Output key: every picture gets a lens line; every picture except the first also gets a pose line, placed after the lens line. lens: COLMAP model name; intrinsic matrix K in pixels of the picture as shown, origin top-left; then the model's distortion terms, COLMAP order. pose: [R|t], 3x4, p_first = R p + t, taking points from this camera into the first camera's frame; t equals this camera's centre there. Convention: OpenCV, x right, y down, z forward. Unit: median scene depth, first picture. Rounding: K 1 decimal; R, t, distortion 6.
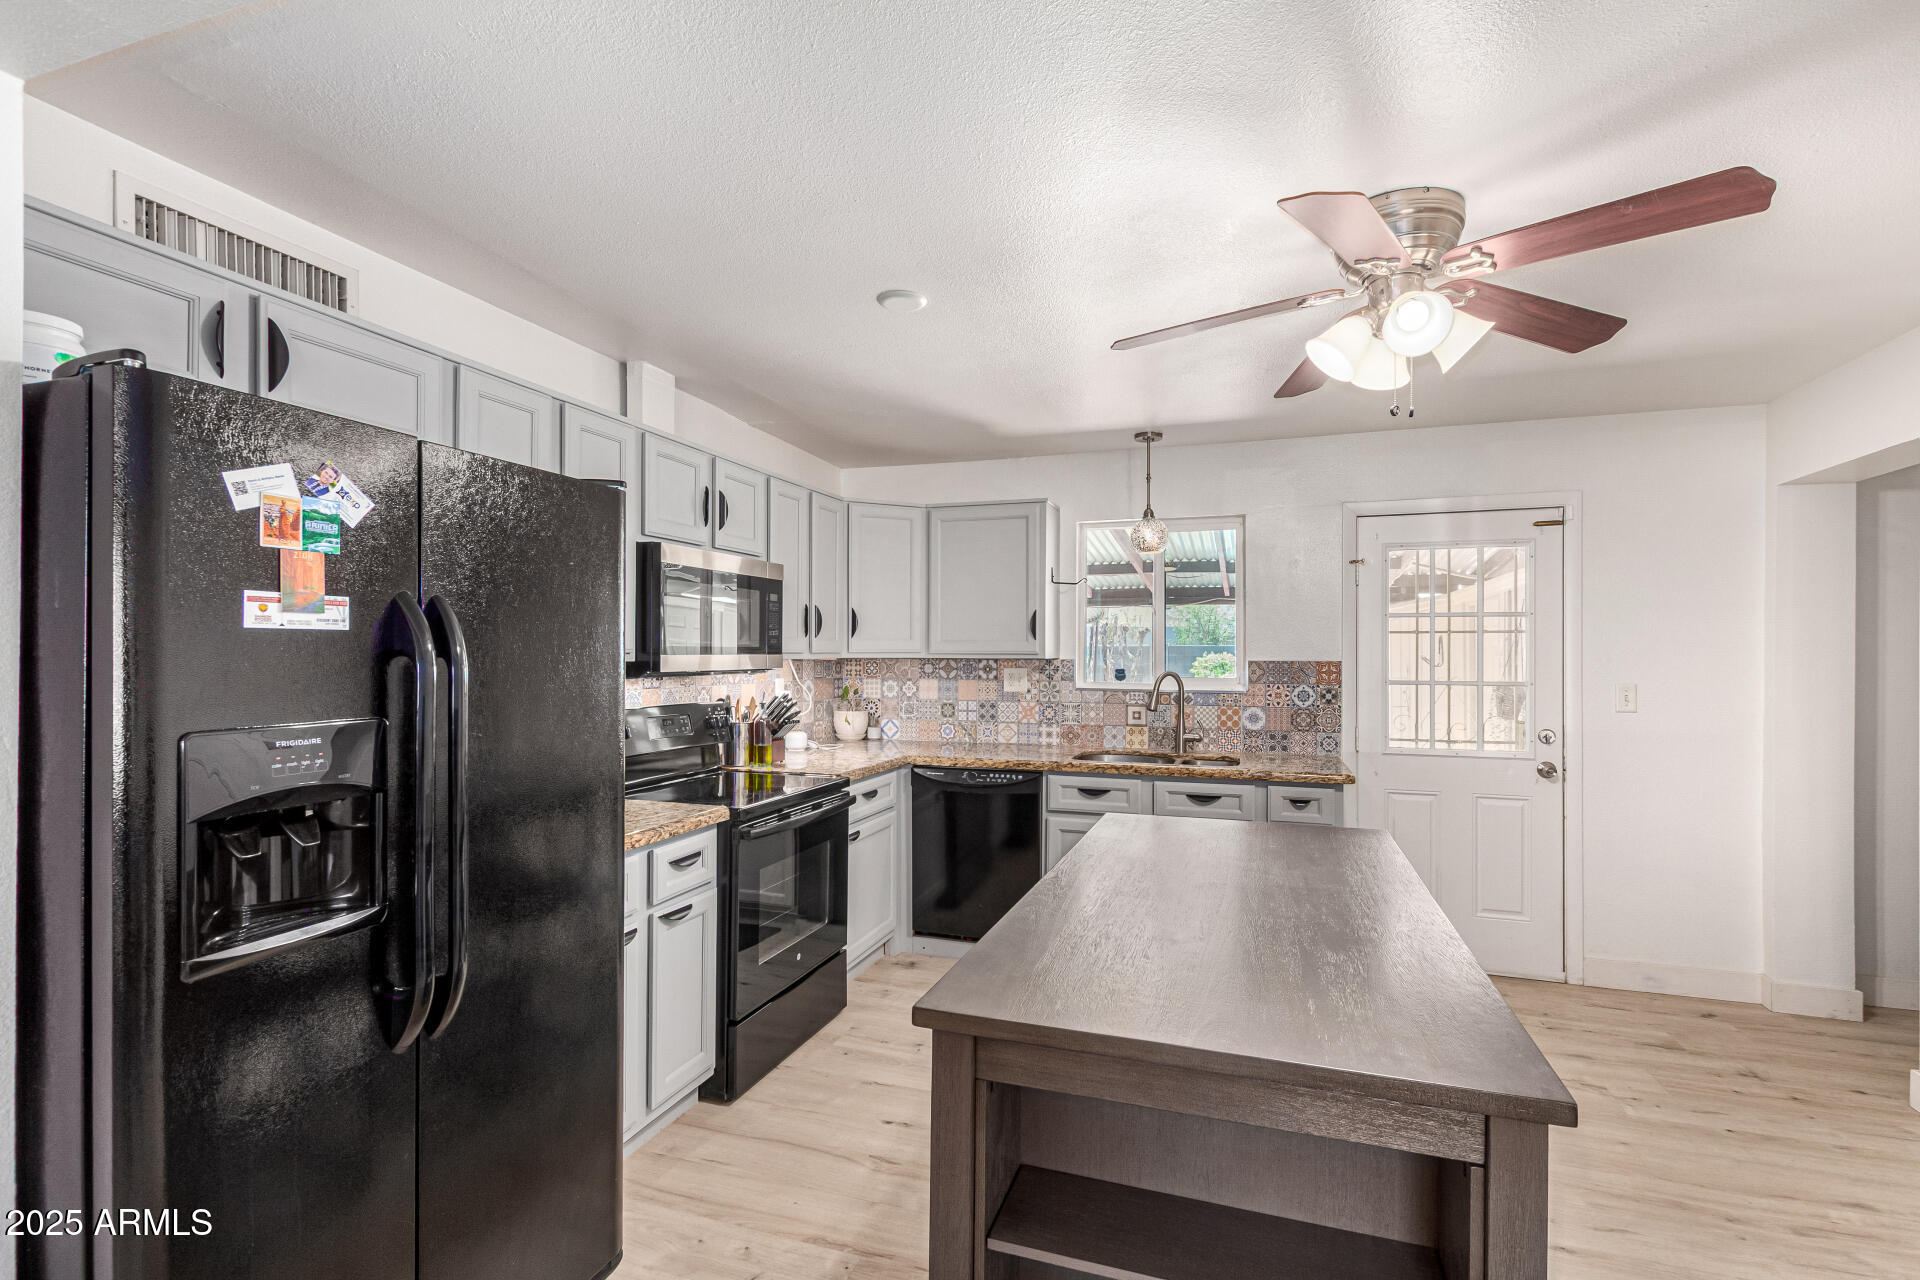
lens RADIAL K [[875.7, 0, 976.1], [0, 875.7, 648.0], [0, 0, 1]] dist [0.005858, -0.003249]
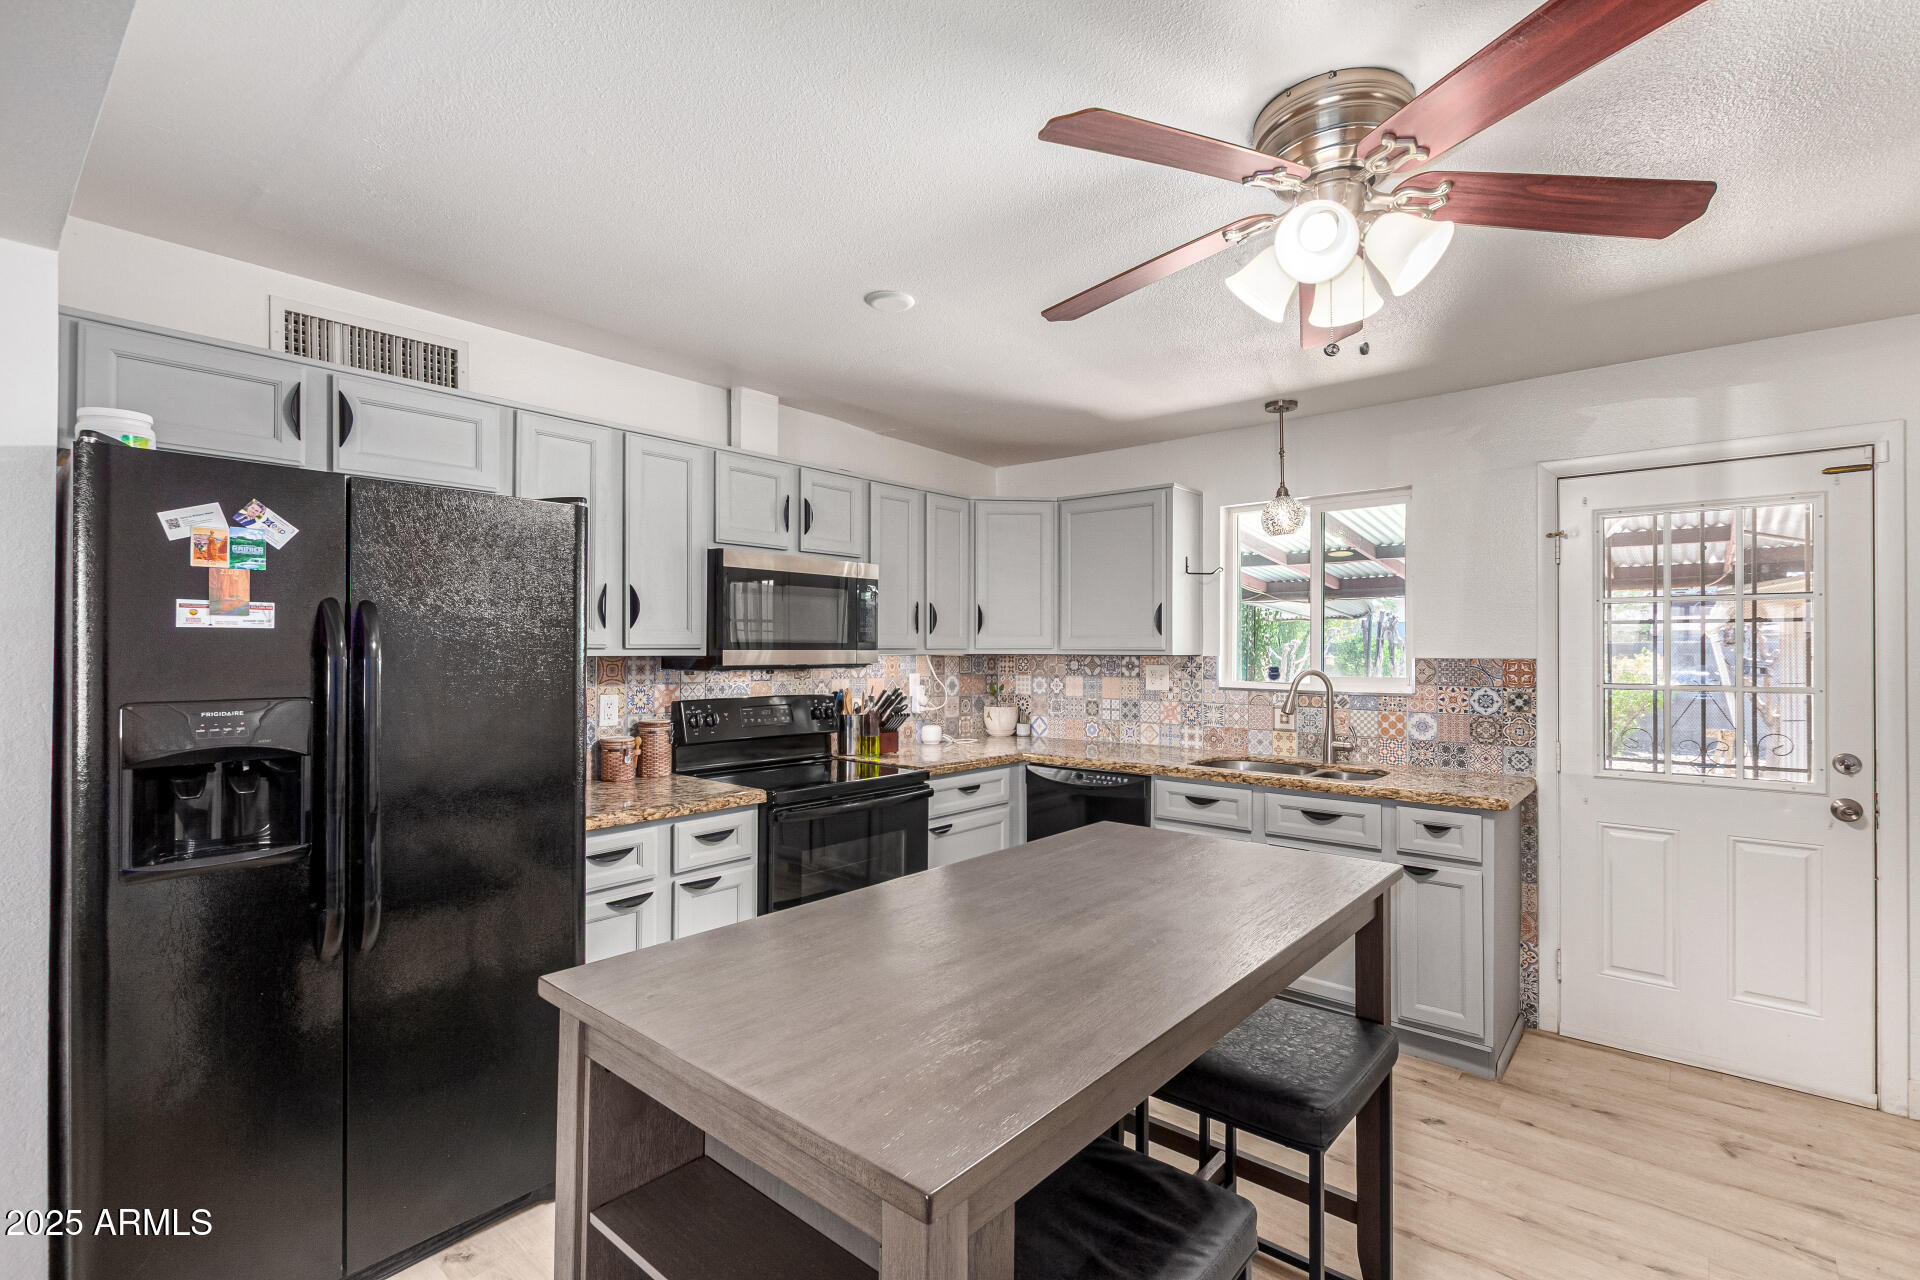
lens RADIAL K [[875.7, 0, 977.0], [0, 875.7, 641.7], [0, 0, 1]] dist [0.005858, -0.003249]
pose [[0.929539, -0.003799, -0.368704, 0.253446], [0.001929, 0.999983, -0.005440, 0.002817], [0.368719, 0.004345, 0.929531, 0.063764]]
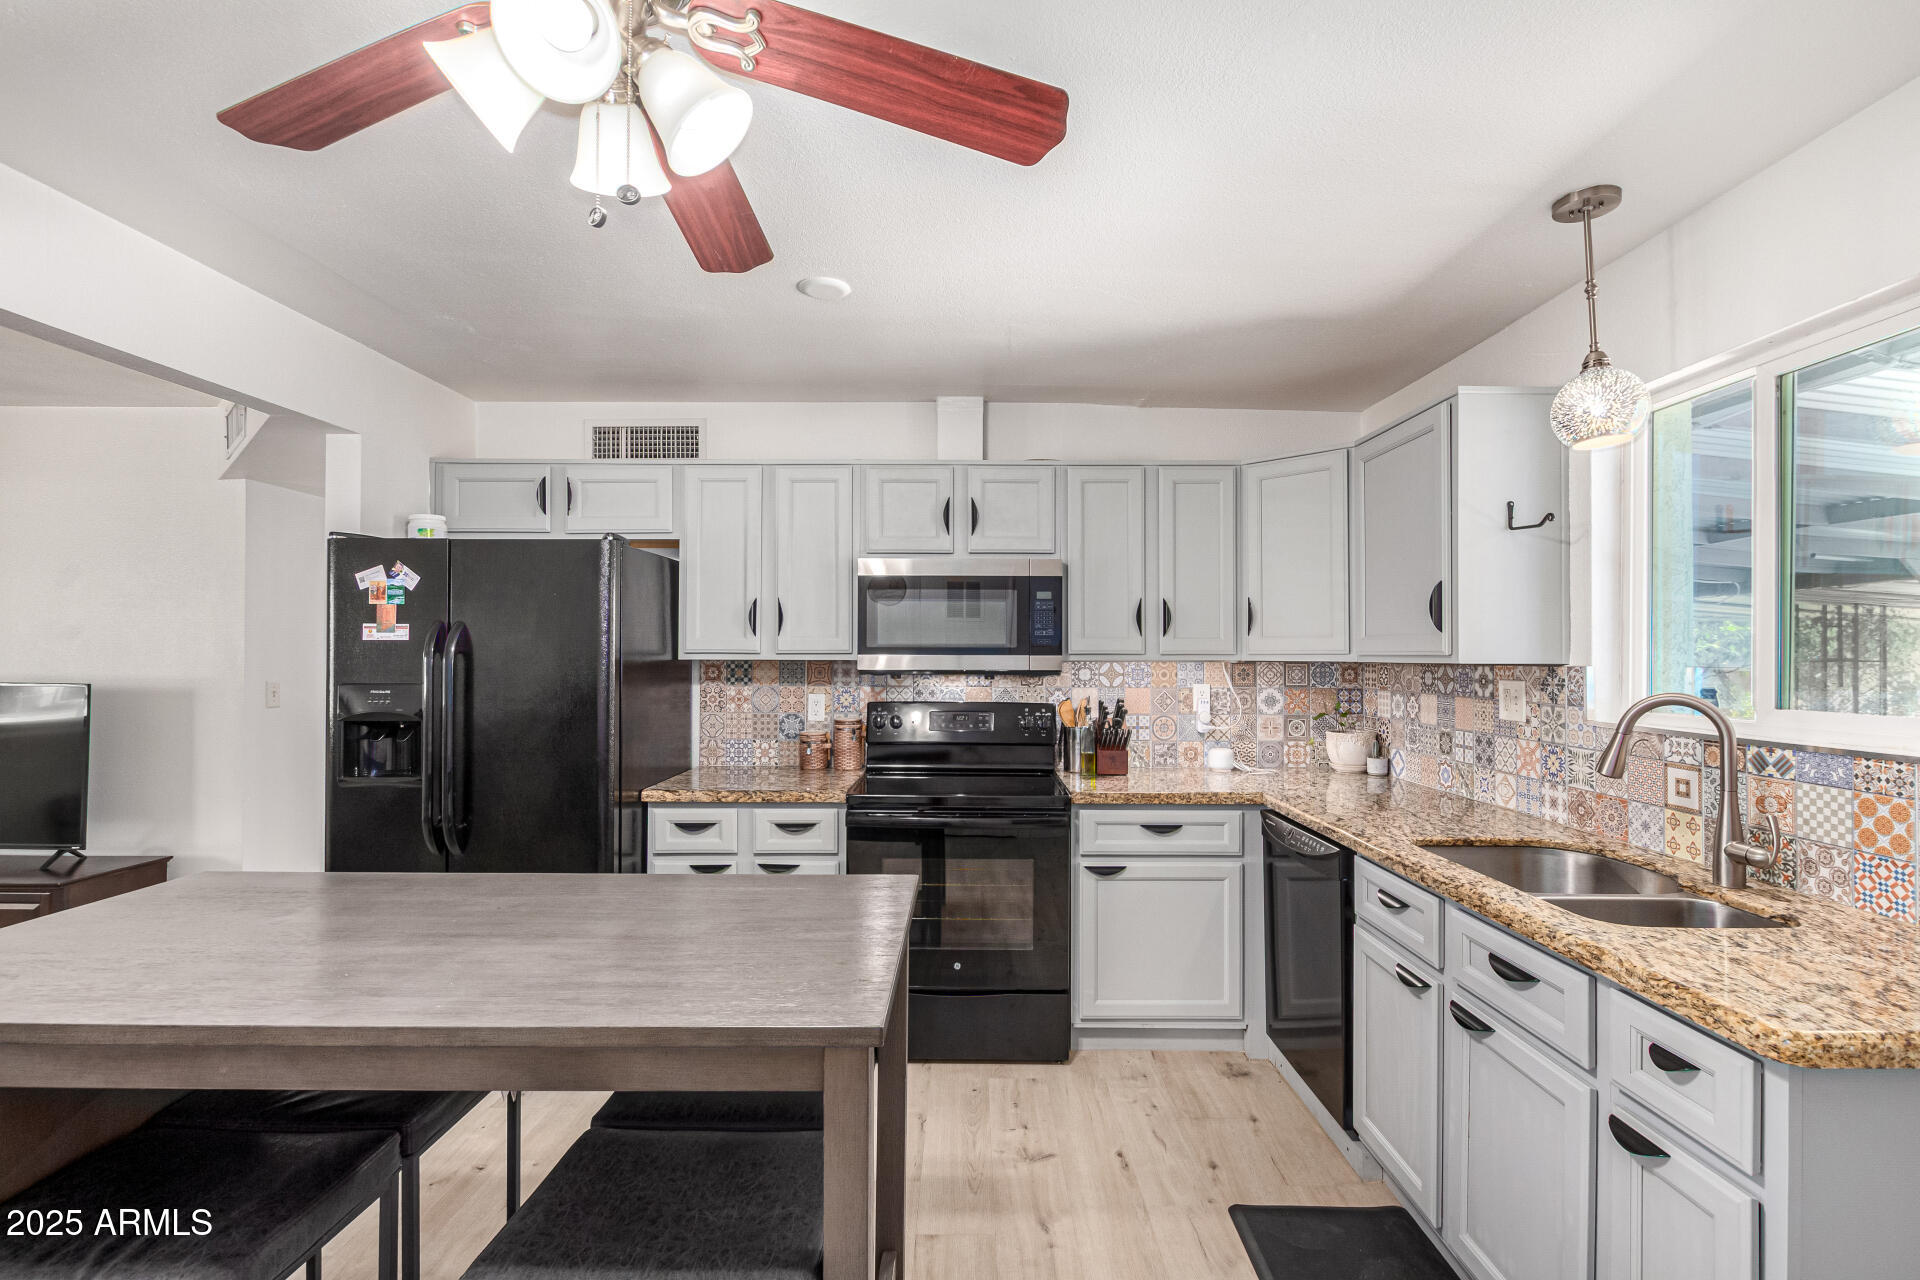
lens RADIAL K [[875.7, 0, 969.9], [0, 875.7, 642.5], [0, 0, 1]] dist [0.005858, -0.003249]
pose [[0.310725, -0.015903, -0.950367, 0.583721], [0.002064, 0.999869, -0.016057, 0.007470], [0.950498, 0.003028, 0.310717, 0.567768]]
